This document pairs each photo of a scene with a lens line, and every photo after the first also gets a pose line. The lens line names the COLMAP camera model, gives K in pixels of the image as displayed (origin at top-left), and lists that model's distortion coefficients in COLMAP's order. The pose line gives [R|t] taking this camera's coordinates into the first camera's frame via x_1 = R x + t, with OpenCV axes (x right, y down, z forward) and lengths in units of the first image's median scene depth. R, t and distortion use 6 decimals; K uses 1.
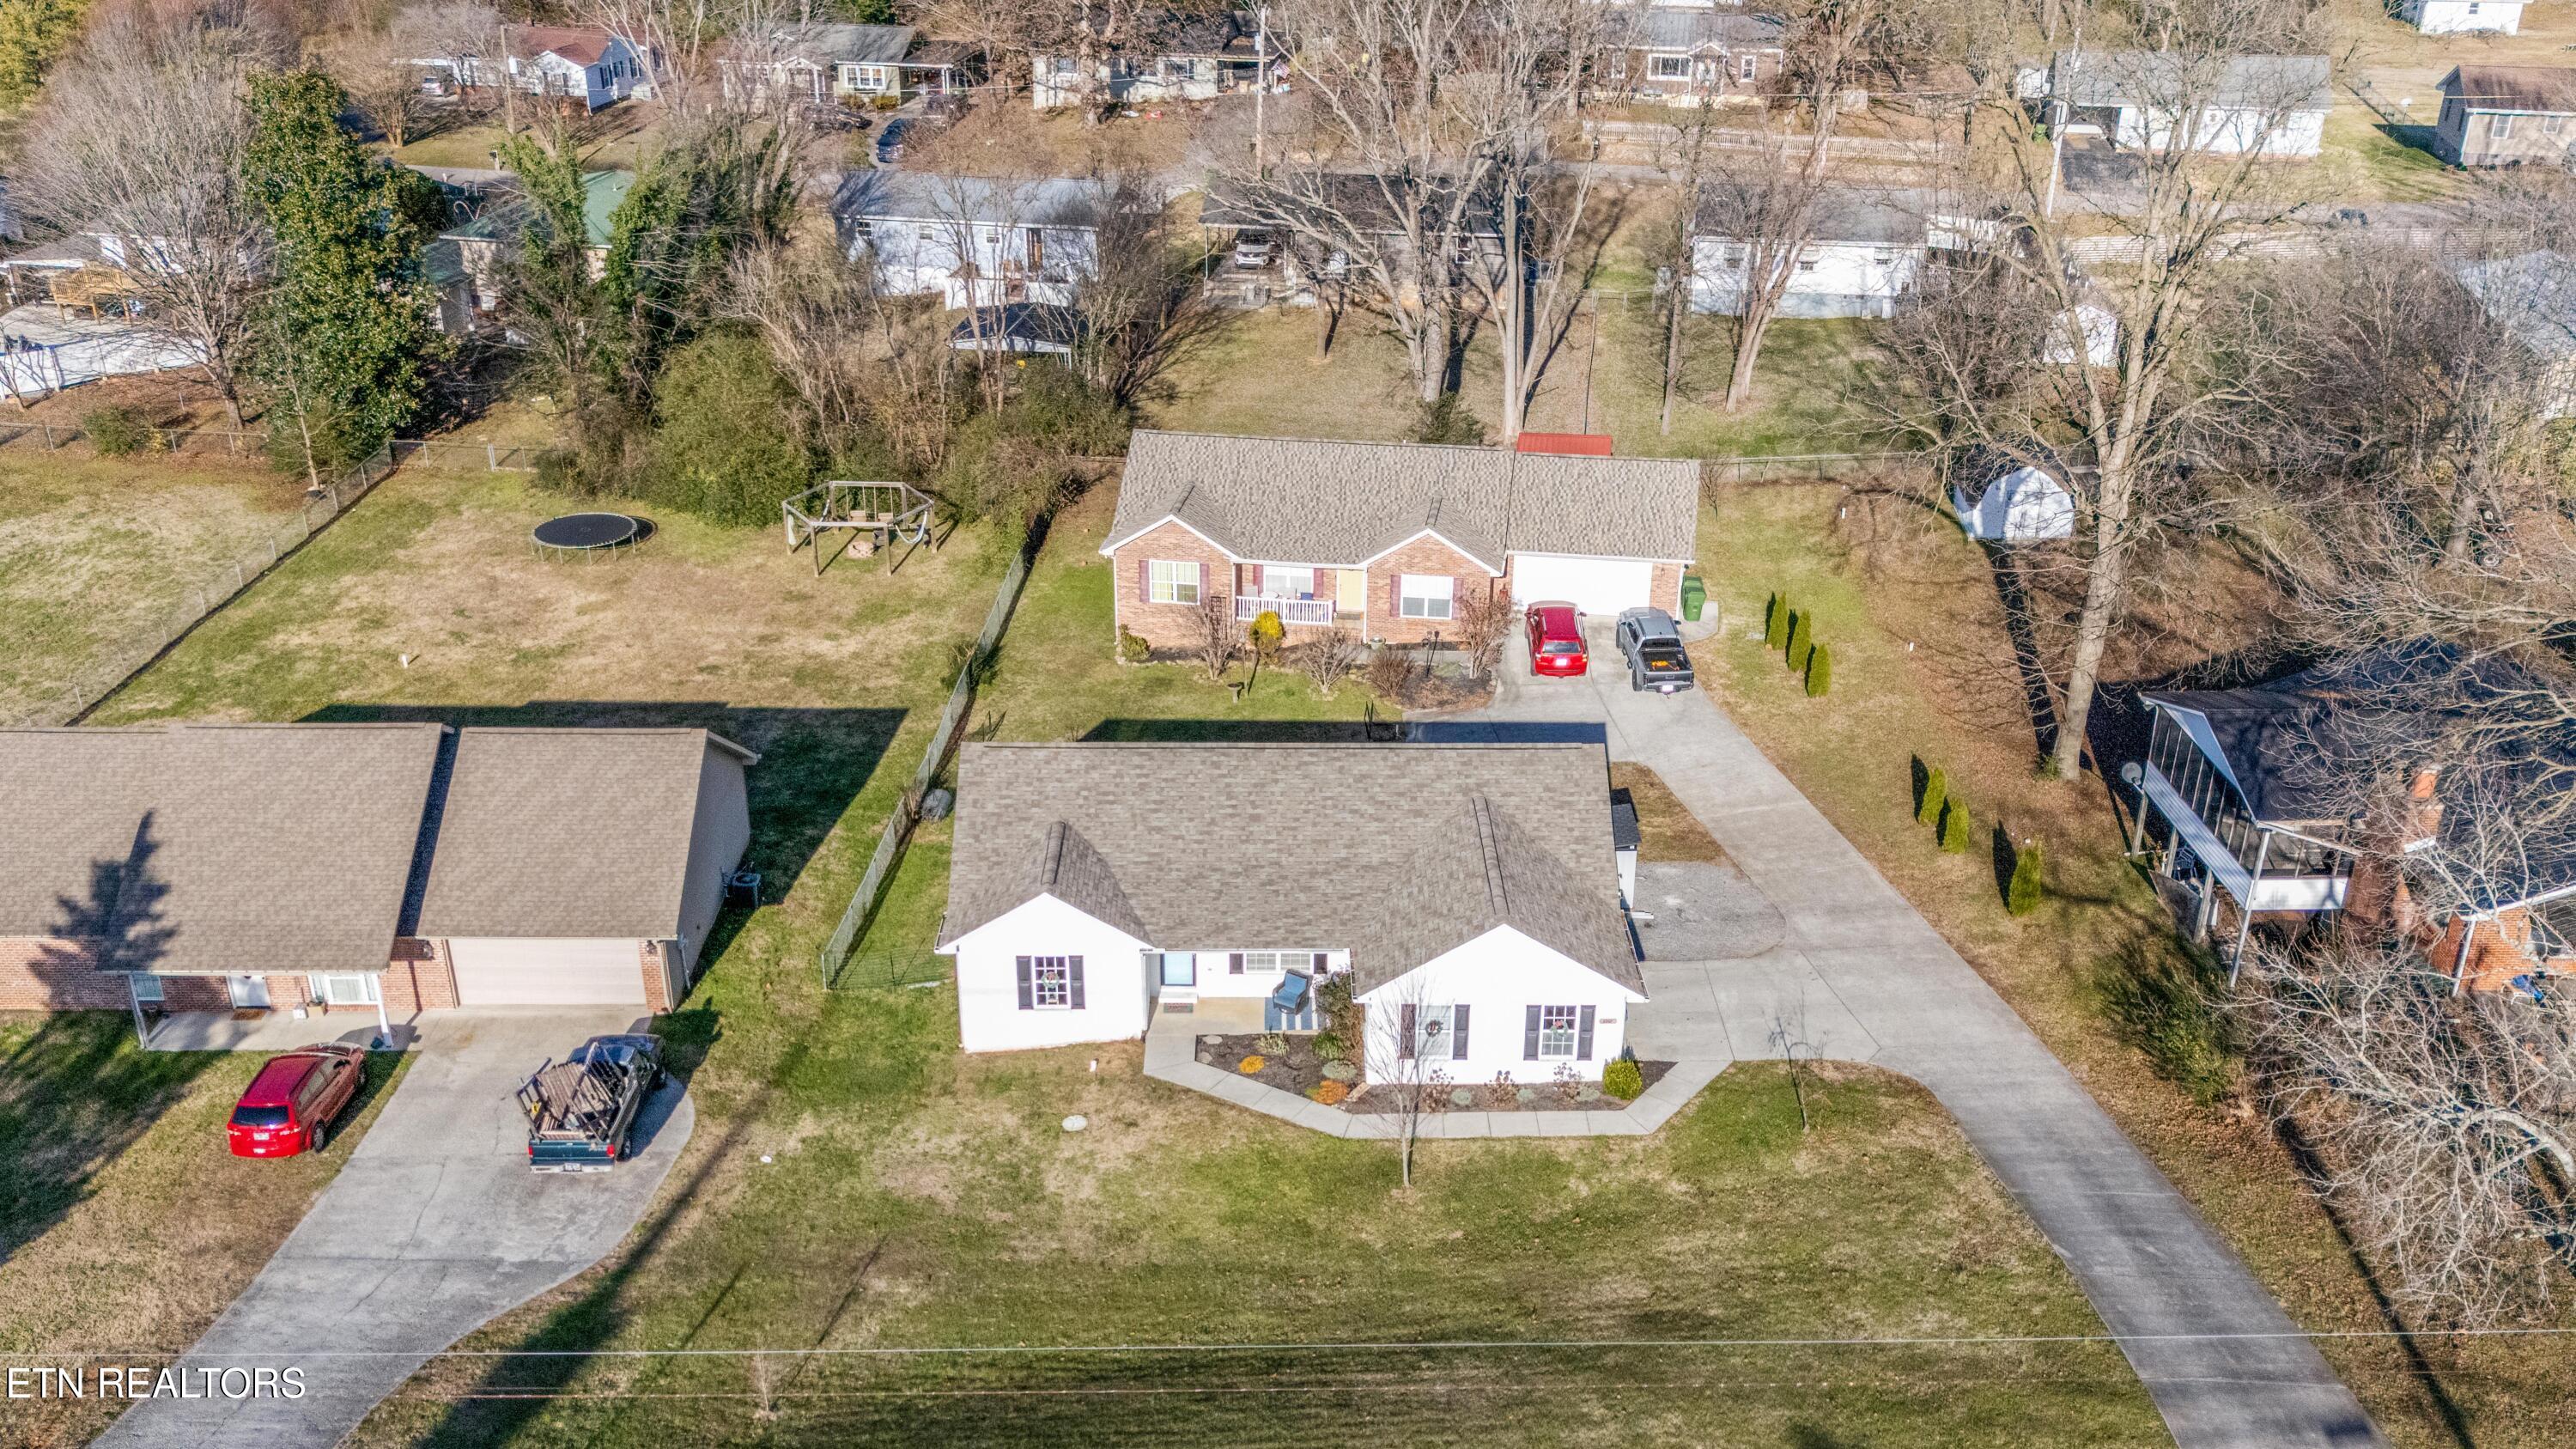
lens RADIAL K [[2325.0, 0, 1287.4], [0, 2325.0, 834.4], [0, 0, 1]] dist [0.111686, -0.180719]
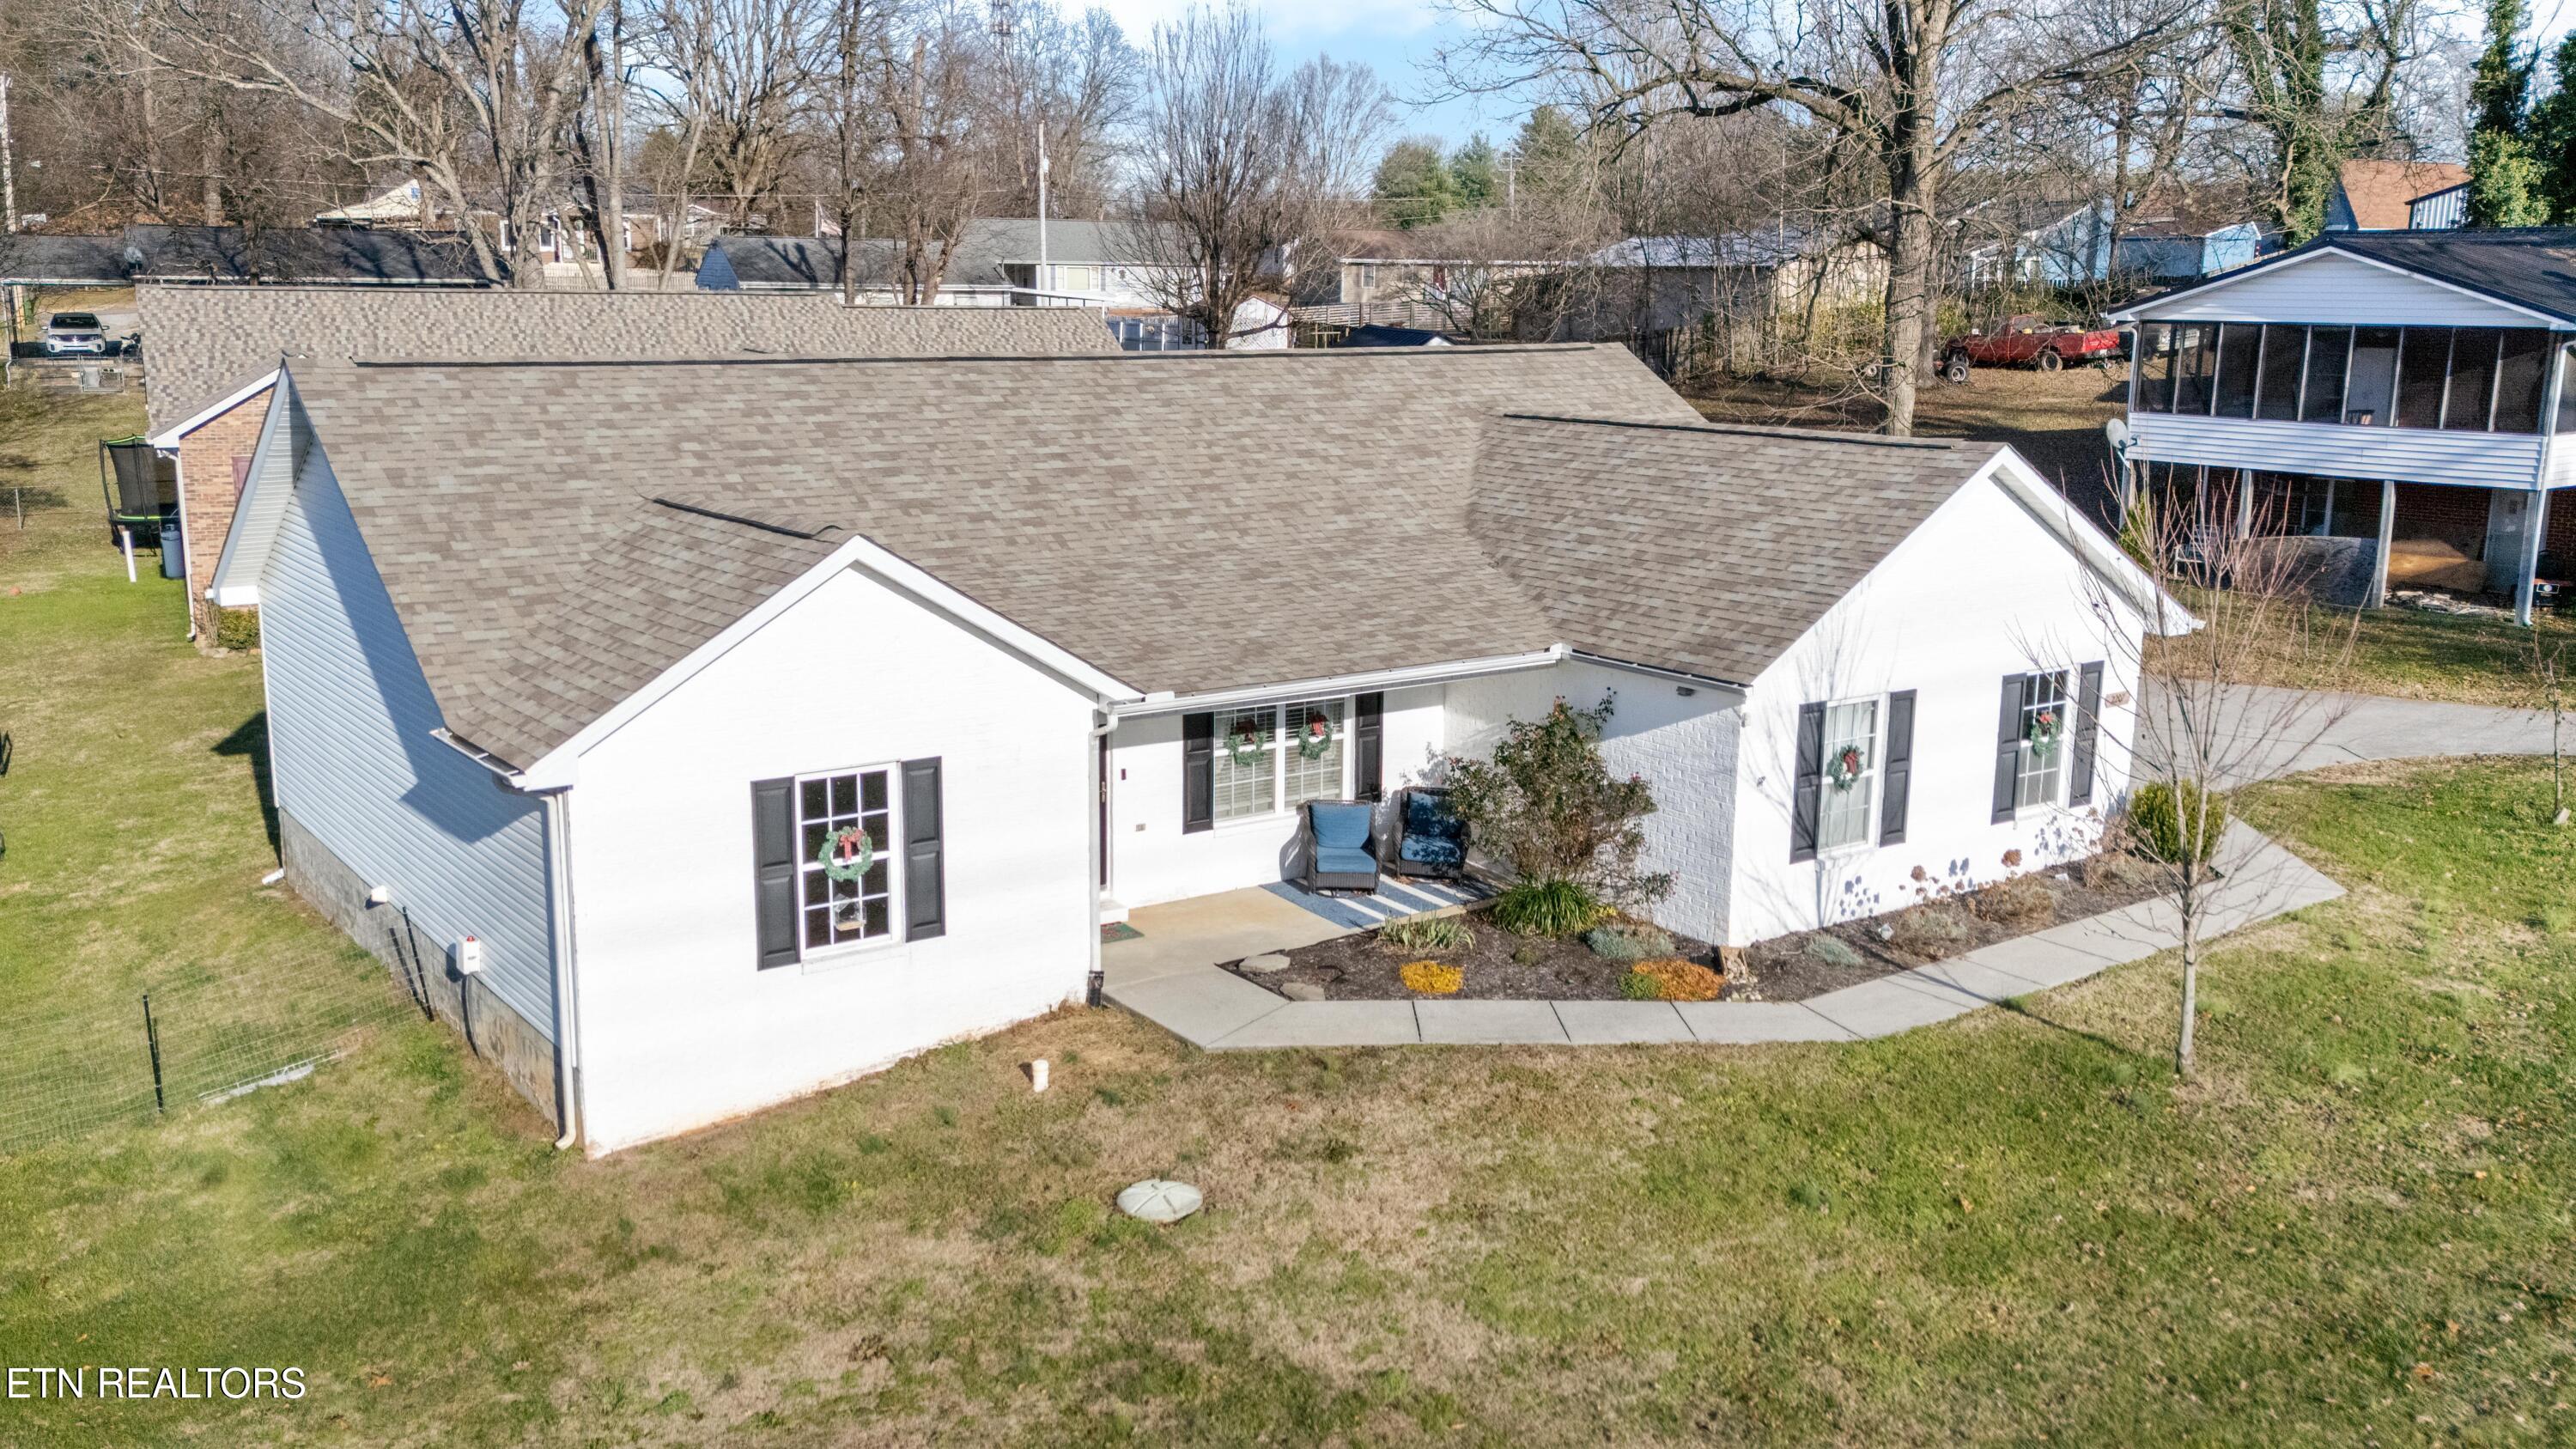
lens RADIAL K [[2193.8, 0, 1244.1], [0, 2193.8, 736.8], [0, 0, 1]] dist [0.101952, -0.140111]
pose [[0.825473, -0.115329, 0.552534, -0.225108], [0.247124, 0.953940, -0.170084, 0.113288], [-0.507469, 0.276945, 0.815952, 0.715112]]
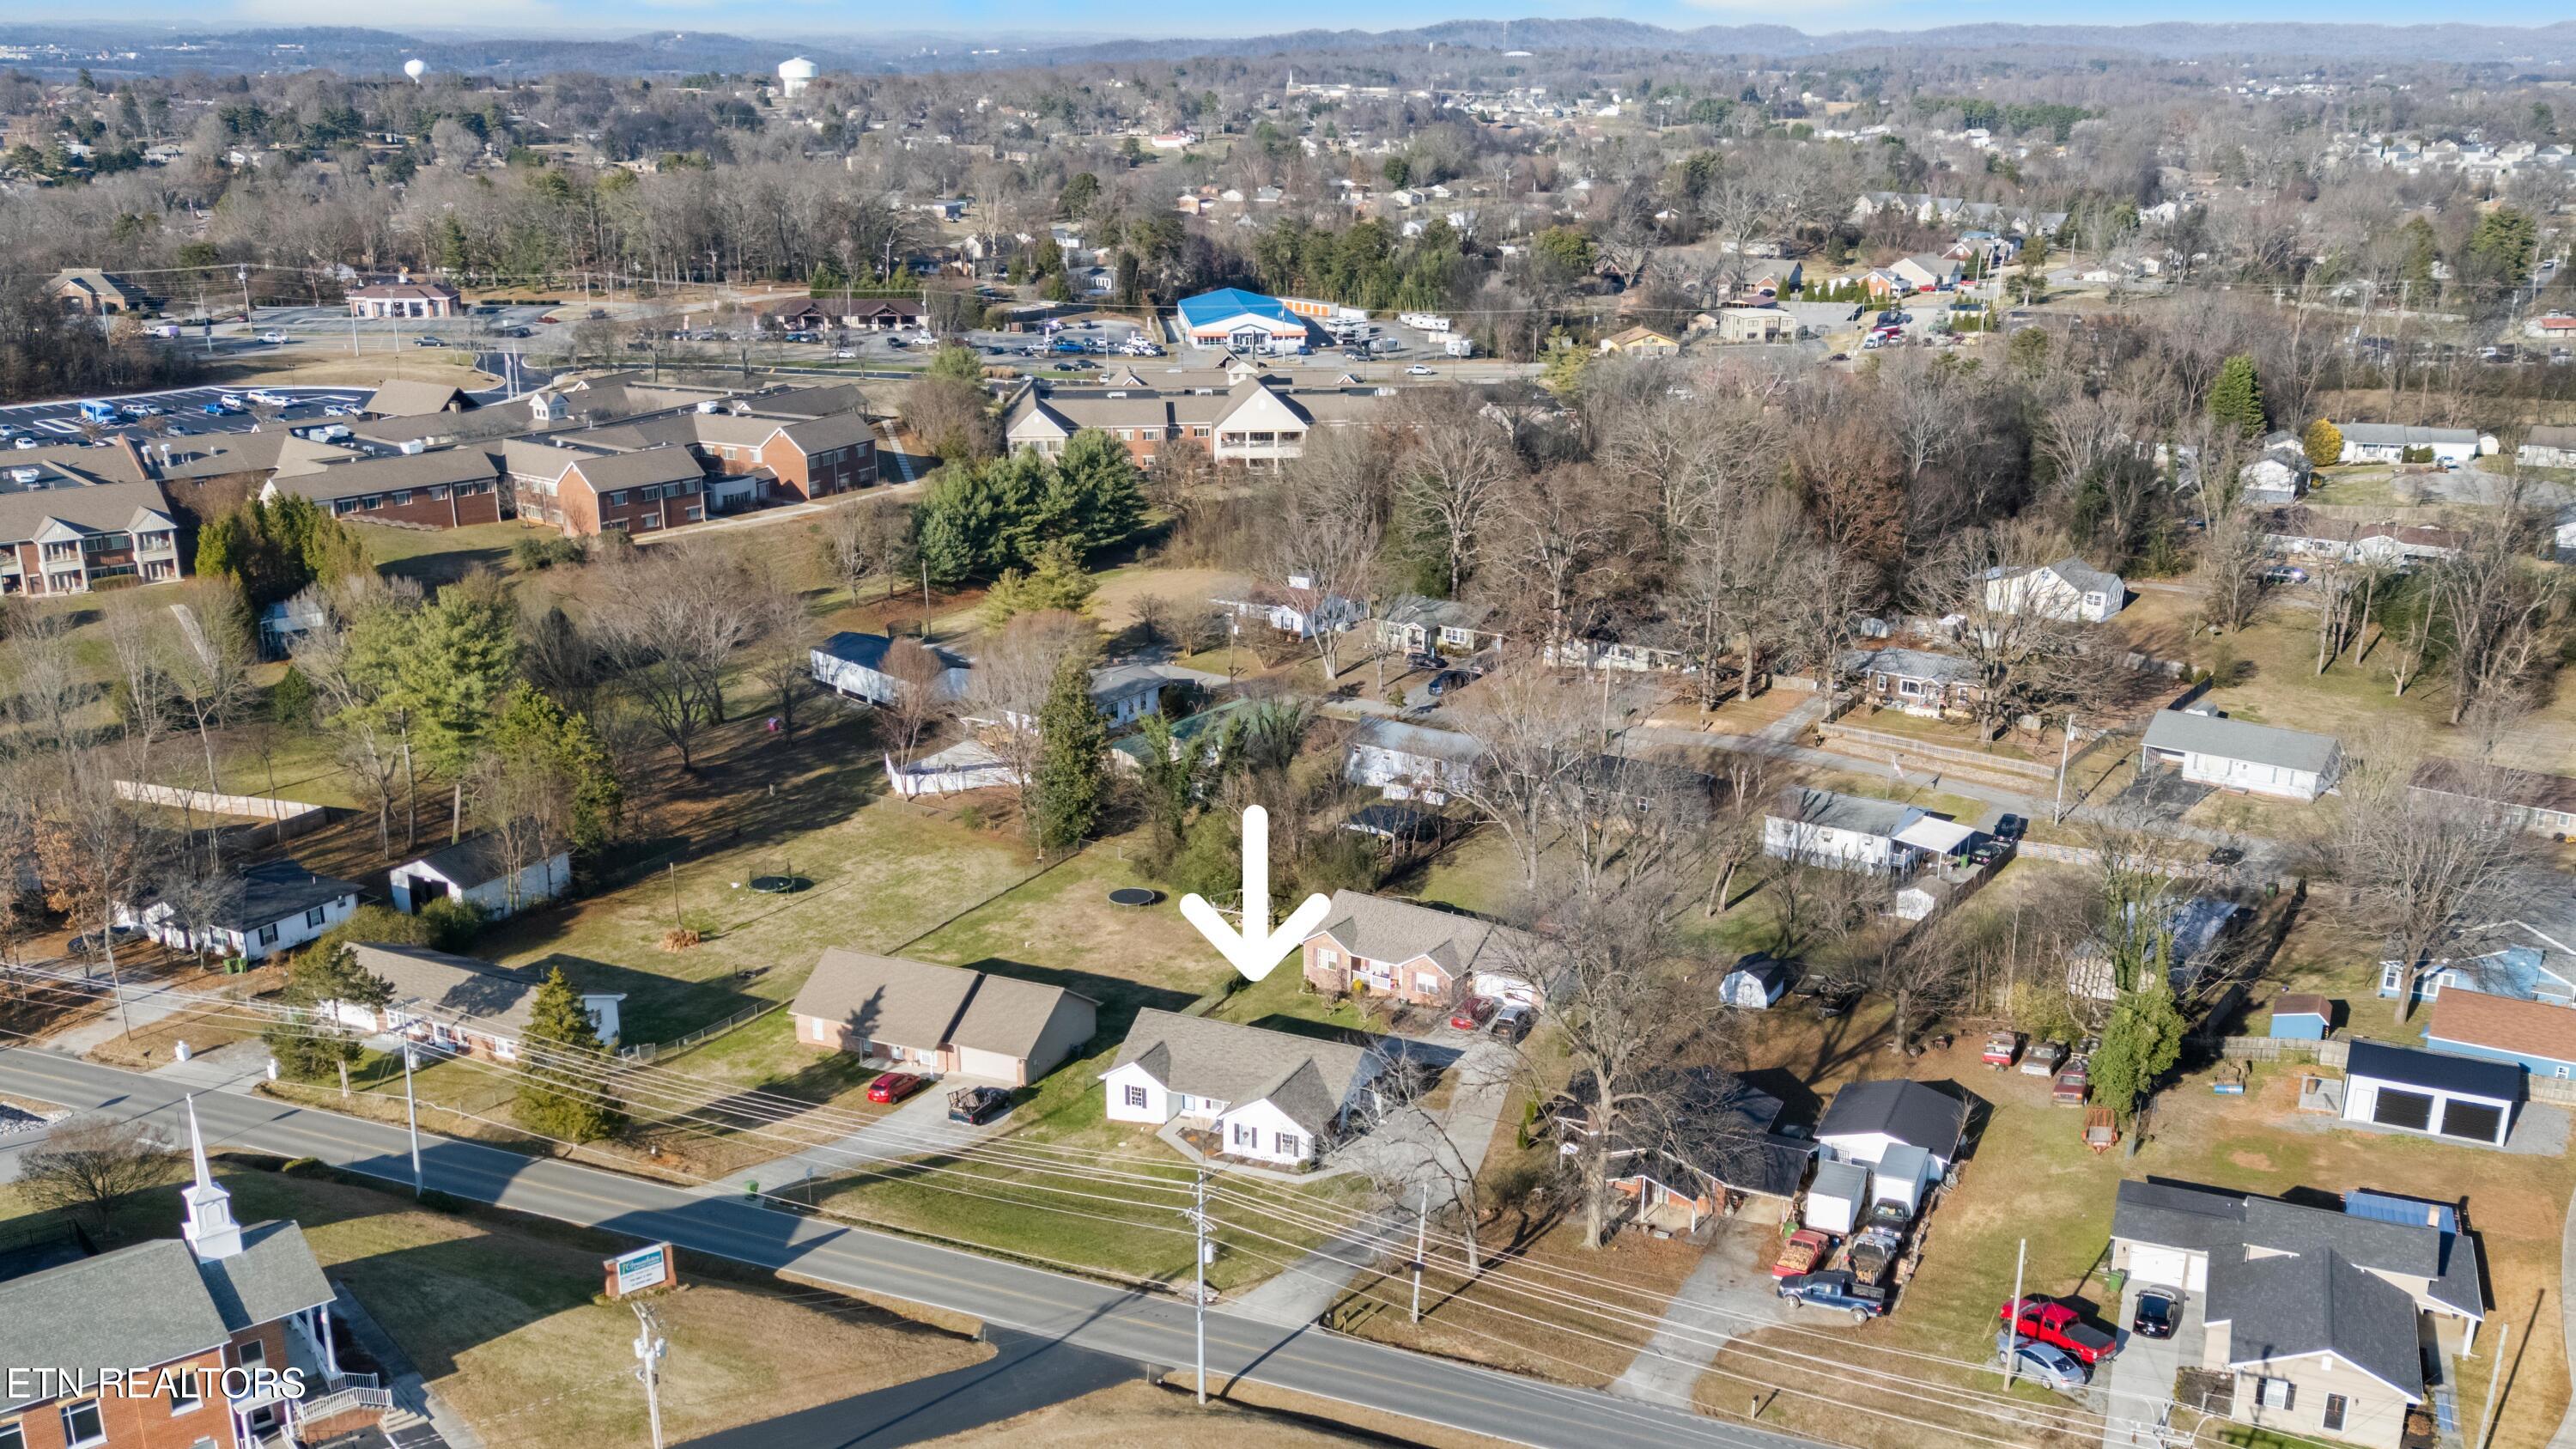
lens RADIAL K [[2325.0, 0, 1287.4], [0, 2325.0, 834.4], [0, 0, 1]] dist [0.111686, -0.180719]
pose [[0.904968, 0.130556, -0.404955, 1.129333], [-0.184890, 0.977869, -0.097918, -0.002680], [0.383209, 0.163485, 0.909079, -1.473956]]
